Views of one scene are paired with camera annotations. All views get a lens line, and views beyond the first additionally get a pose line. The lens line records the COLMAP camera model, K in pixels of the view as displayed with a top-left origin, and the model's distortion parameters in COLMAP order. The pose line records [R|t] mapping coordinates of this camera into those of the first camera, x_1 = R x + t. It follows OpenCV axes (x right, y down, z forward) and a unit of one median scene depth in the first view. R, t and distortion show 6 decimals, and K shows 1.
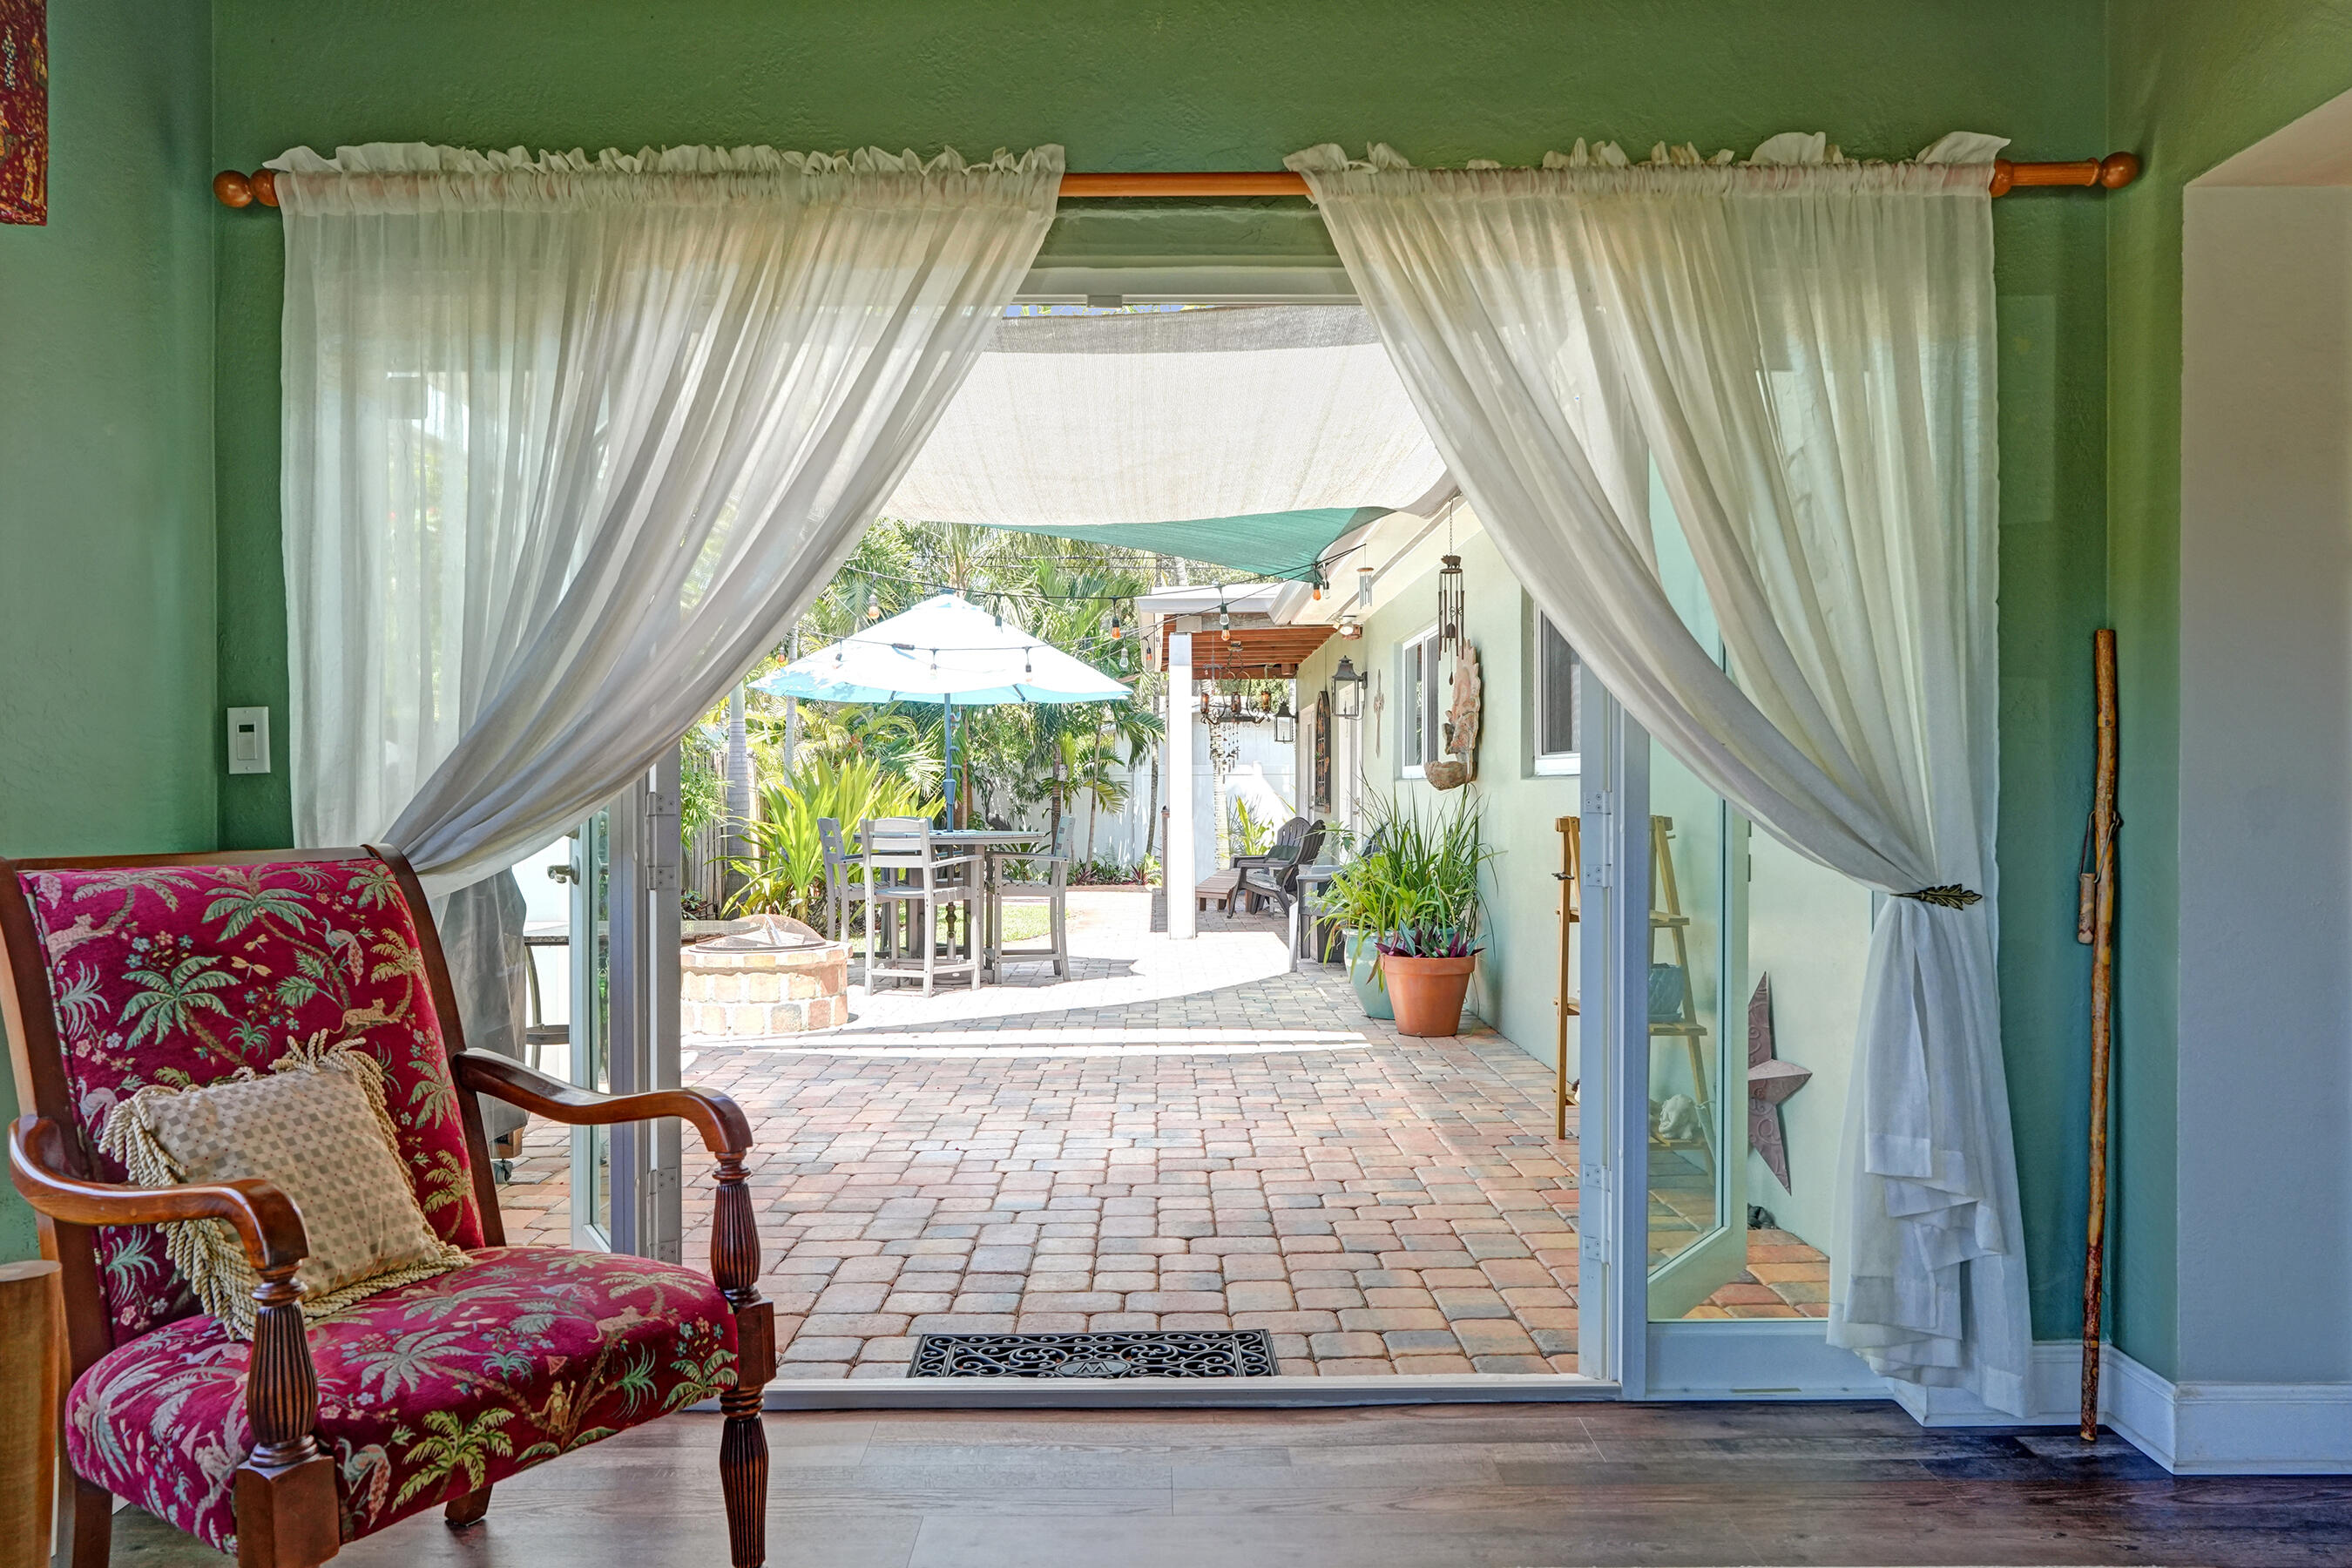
lens RADIAL K [[1644.9, 0, 1183.6], [0, 1644.9, 786.7], [0, 0, 1]] dist [0.011805, 0.009142]
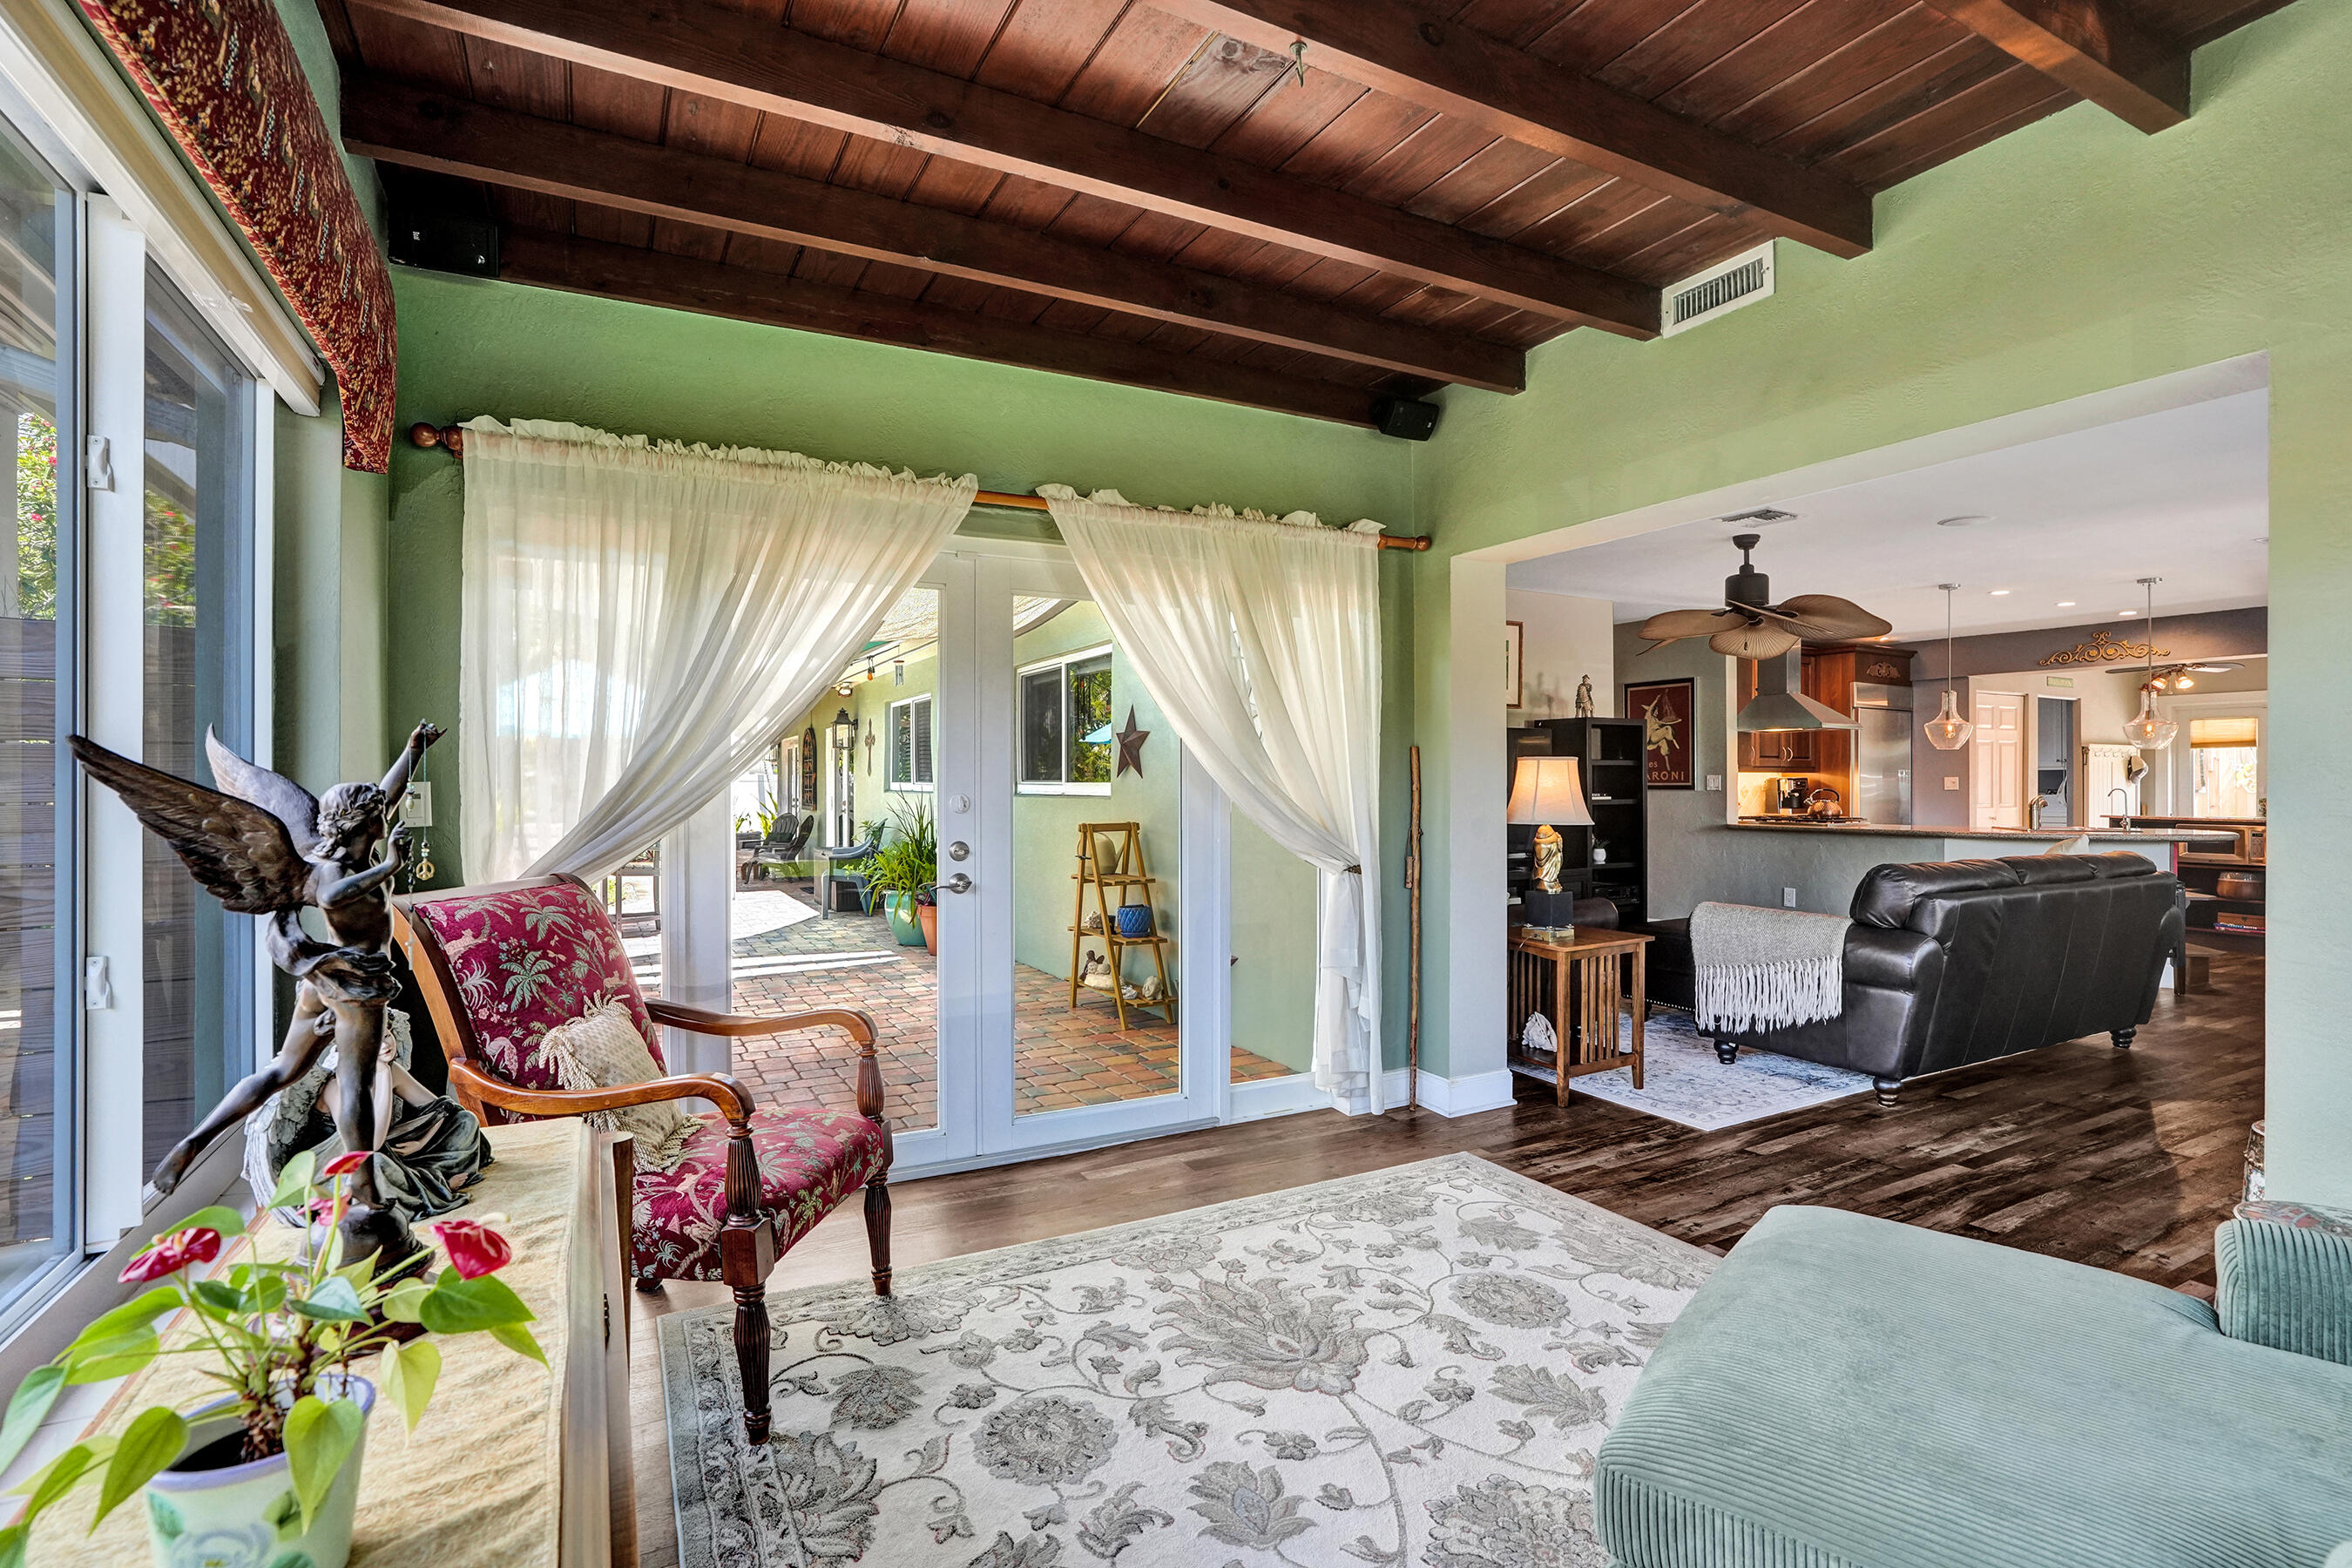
lens RADIAL K [[1097.9, 0, 1172.8], [0, 1097.9, 780.1], [0, 0, 1]] dist [-0.003826, 0.000027]
pose [[0.893551, 0.002133, 0.448956, -0.416320], [-0.000686, 0.999994, -0.003385, -0.048039], [-0.448960, 0.002716, 0.893548, -0.181252]]
